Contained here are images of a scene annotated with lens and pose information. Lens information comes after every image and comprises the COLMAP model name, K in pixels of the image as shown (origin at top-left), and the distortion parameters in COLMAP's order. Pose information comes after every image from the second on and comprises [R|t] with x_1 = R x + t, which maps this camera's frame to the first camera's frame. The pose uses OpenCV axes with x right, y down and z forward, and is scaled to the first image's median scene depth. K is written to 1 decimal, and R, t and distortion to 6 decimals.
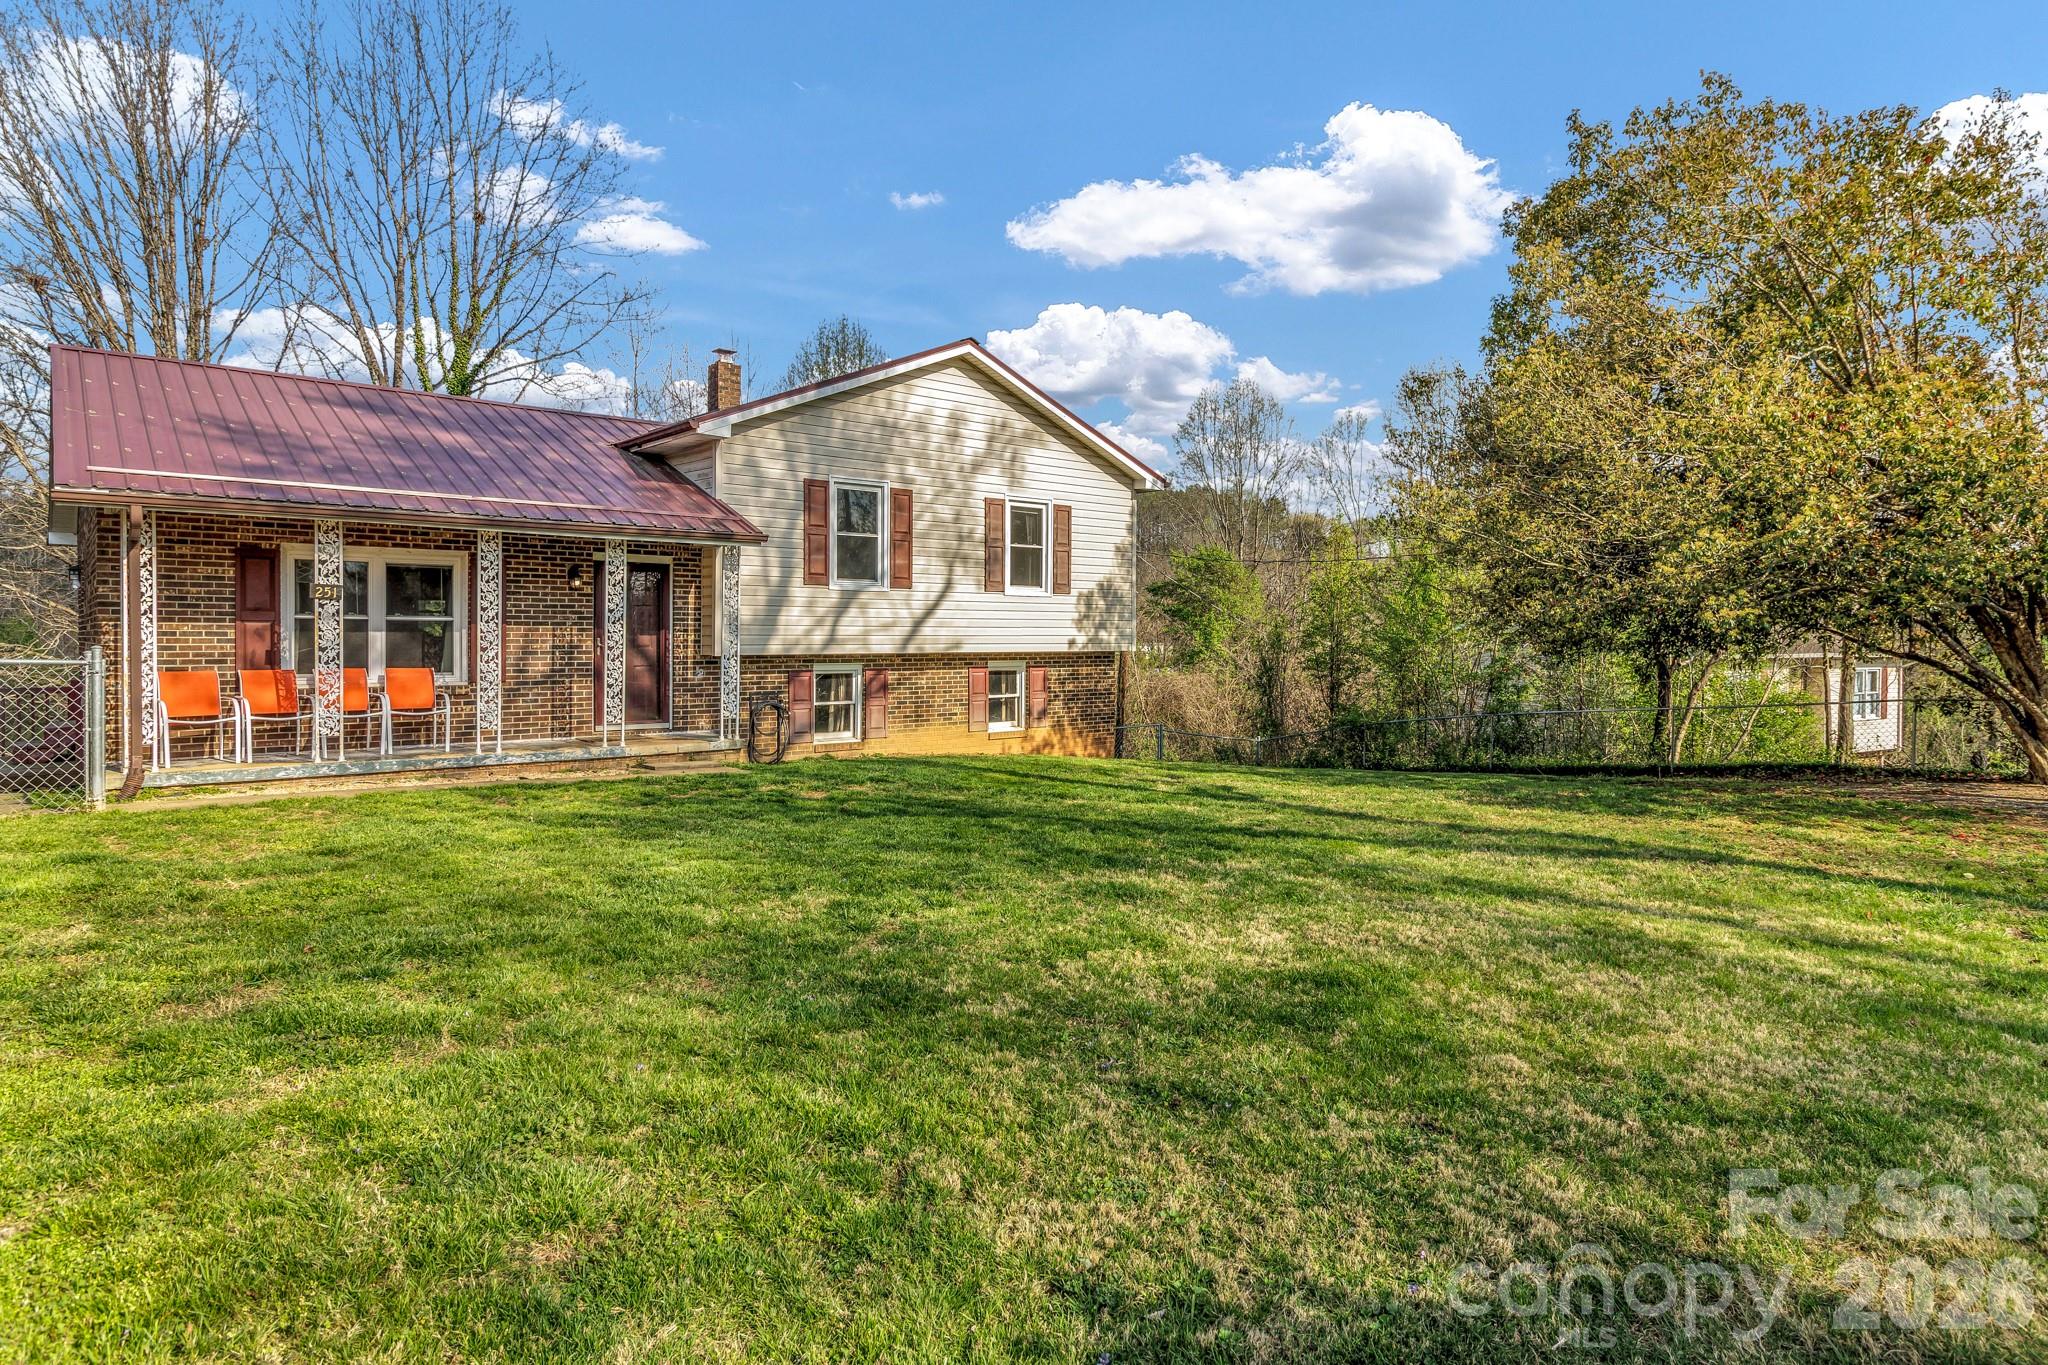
lens RADIAL K [[1158.6, 0, 1028.5], [0, 1158.6, 678.8], [0, 0, 1]] dist [0.000882, 0.002412]
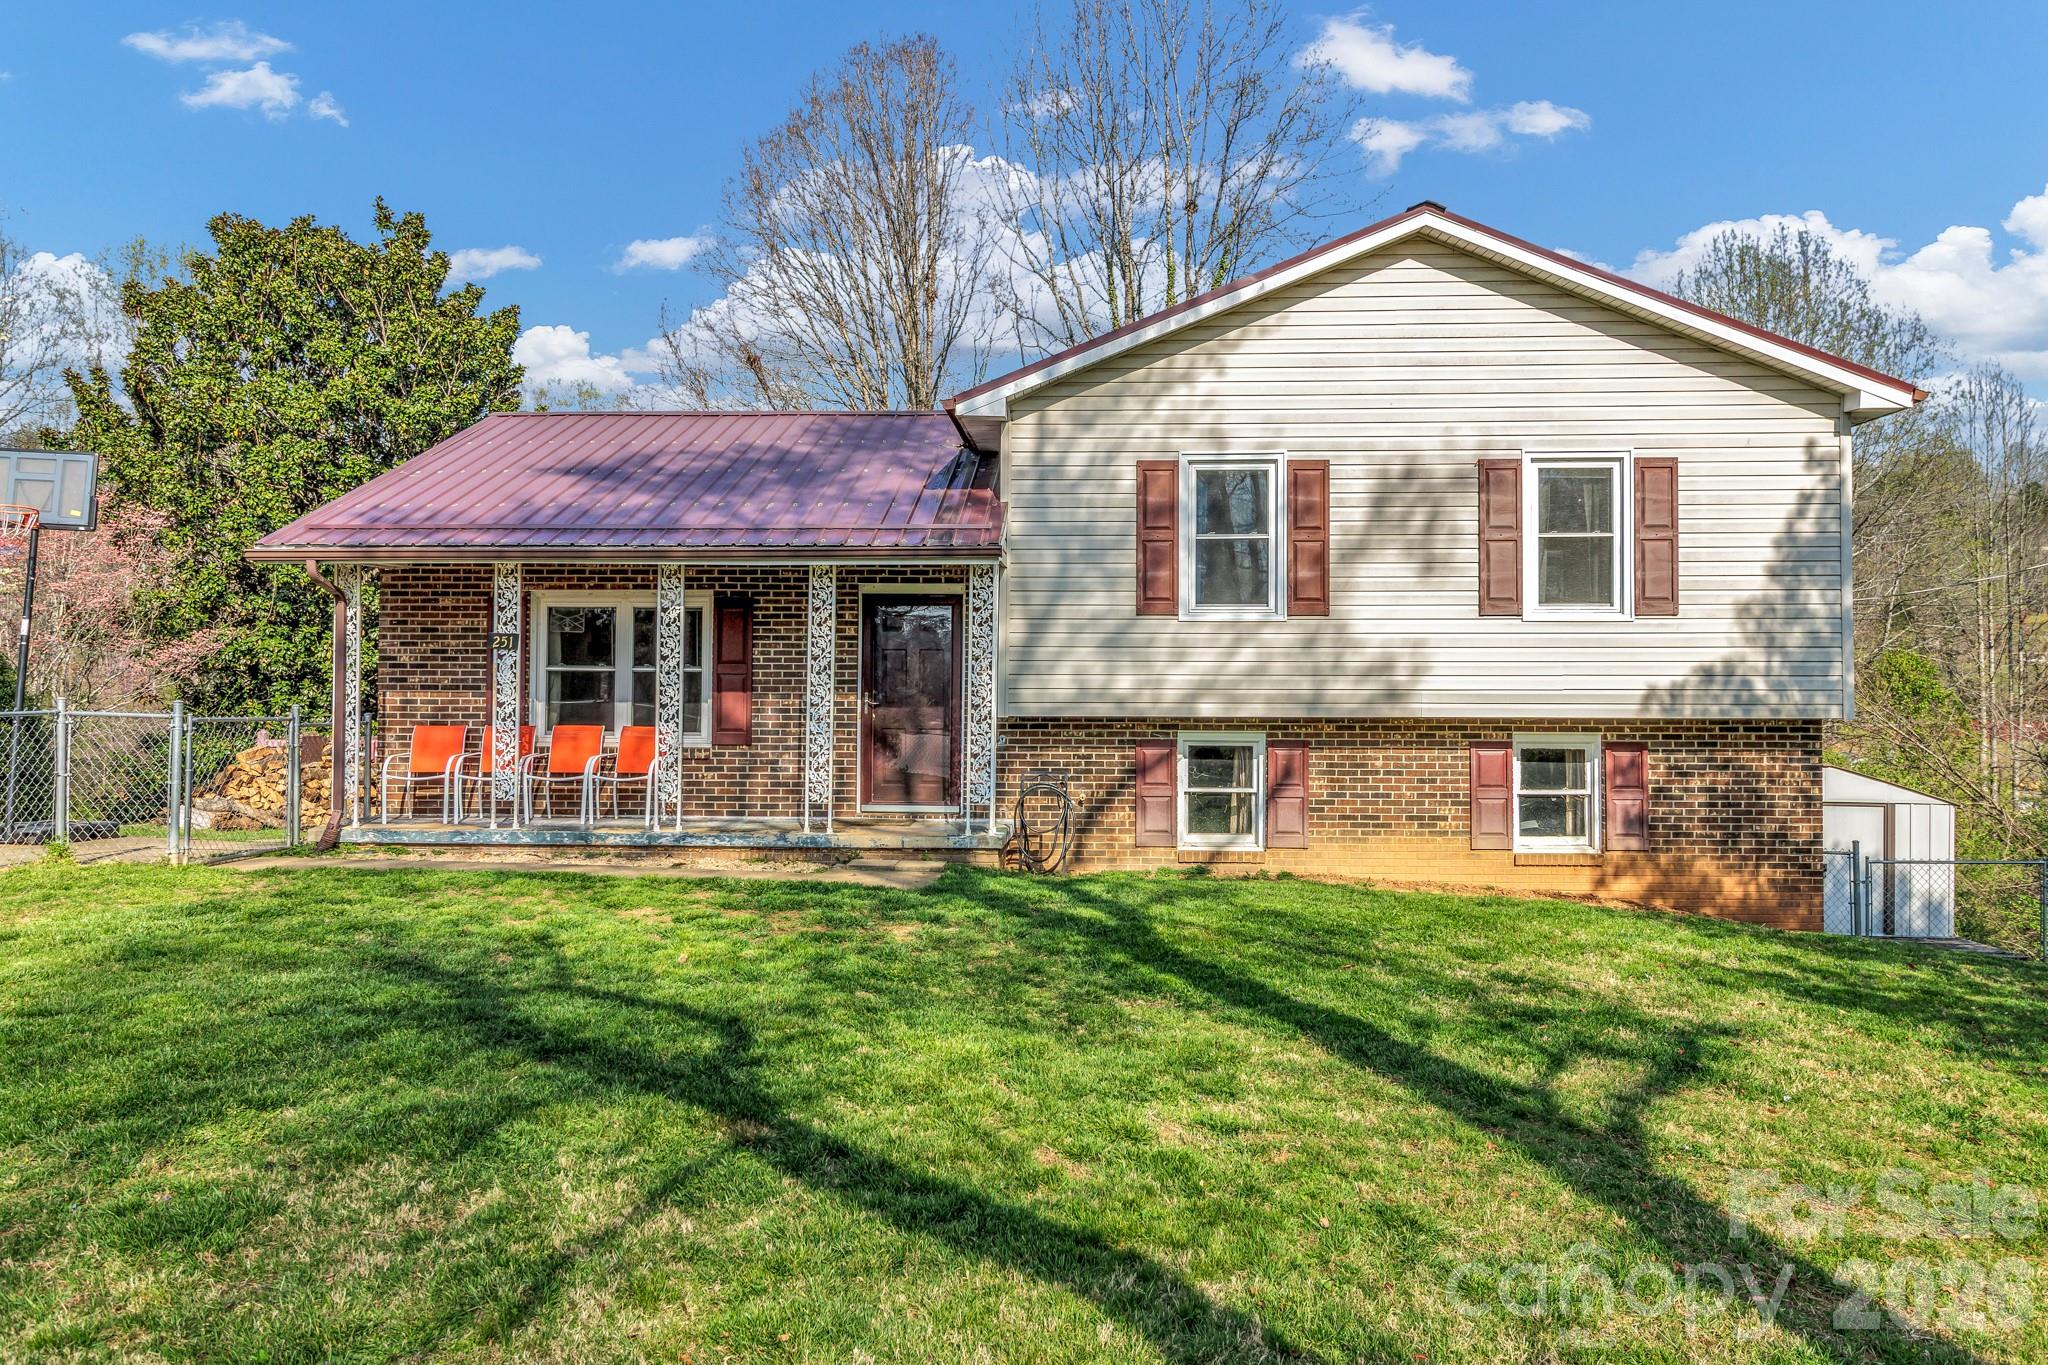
lens RADIAL K [[1441.4, 0, 1037.1], [0, 1441.4, 672.2], [0, 0, 1]] dist [-0.008719, -0.002853]
pose [[0.720131, -0.006981, -0.693803, 0.341748], [-0.026030, 0.998974, -0.037069, -0.014207], [0.693349, 0.044754, 0.719210, 0.339634]]
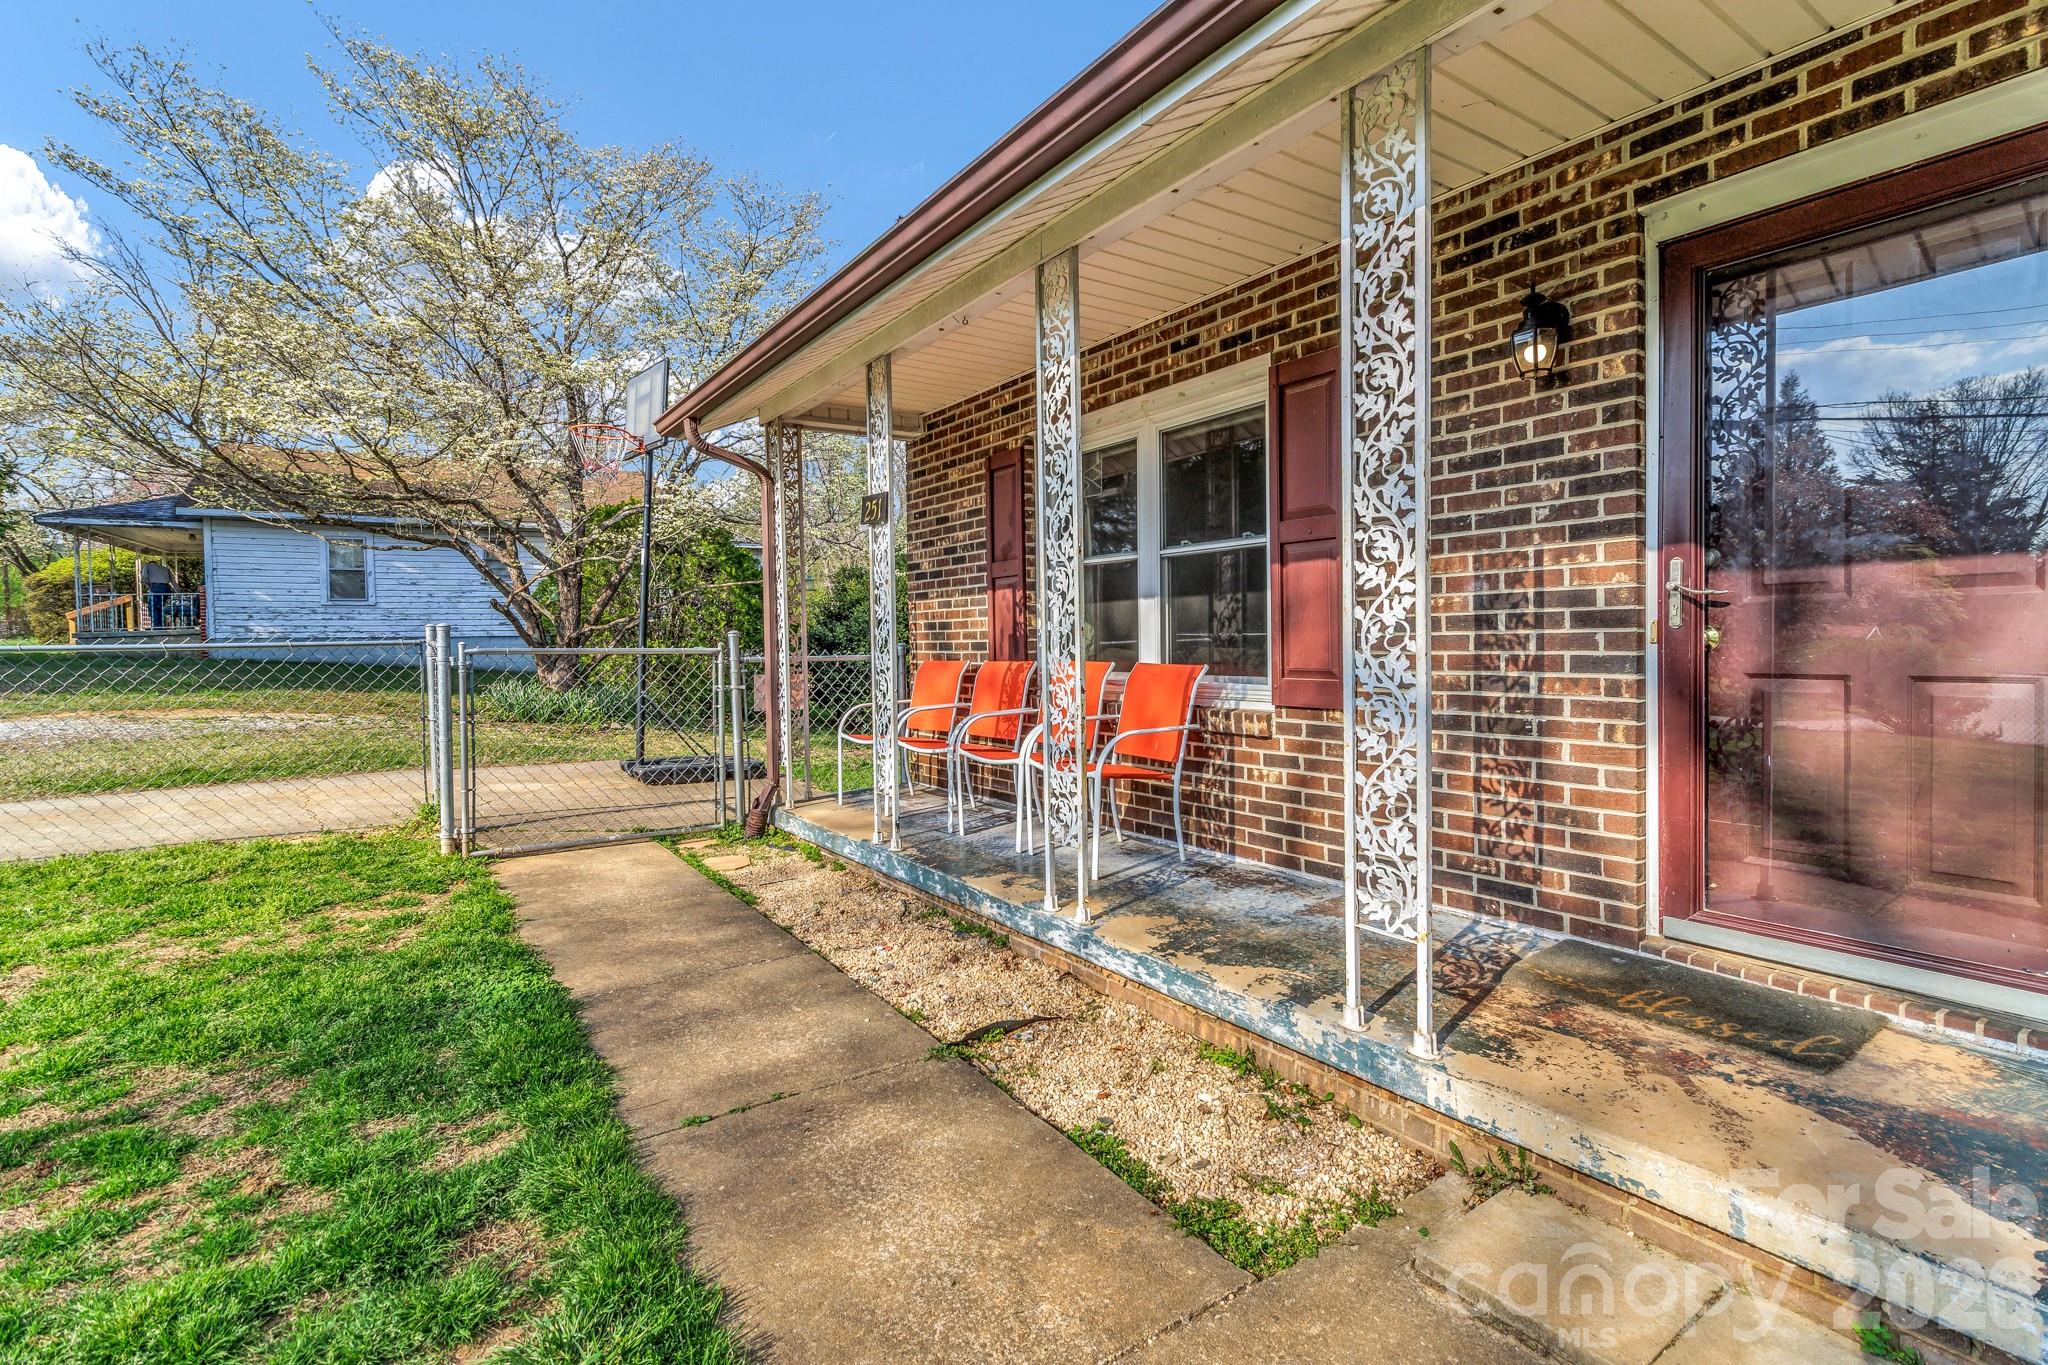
lens RADIAL K [[947.7, 0, 1026.7], [0, 947.7, 661.5], [0, 0, 1]] dist [0.005960, 0.000283]
pose [[-0.103991, 0.023136, -0.994309, -0.141296], [-0.016582, 0.999550, 0.024992, -0.014570], [0.994440, 0.019087, -0.103561, 0.788029]]
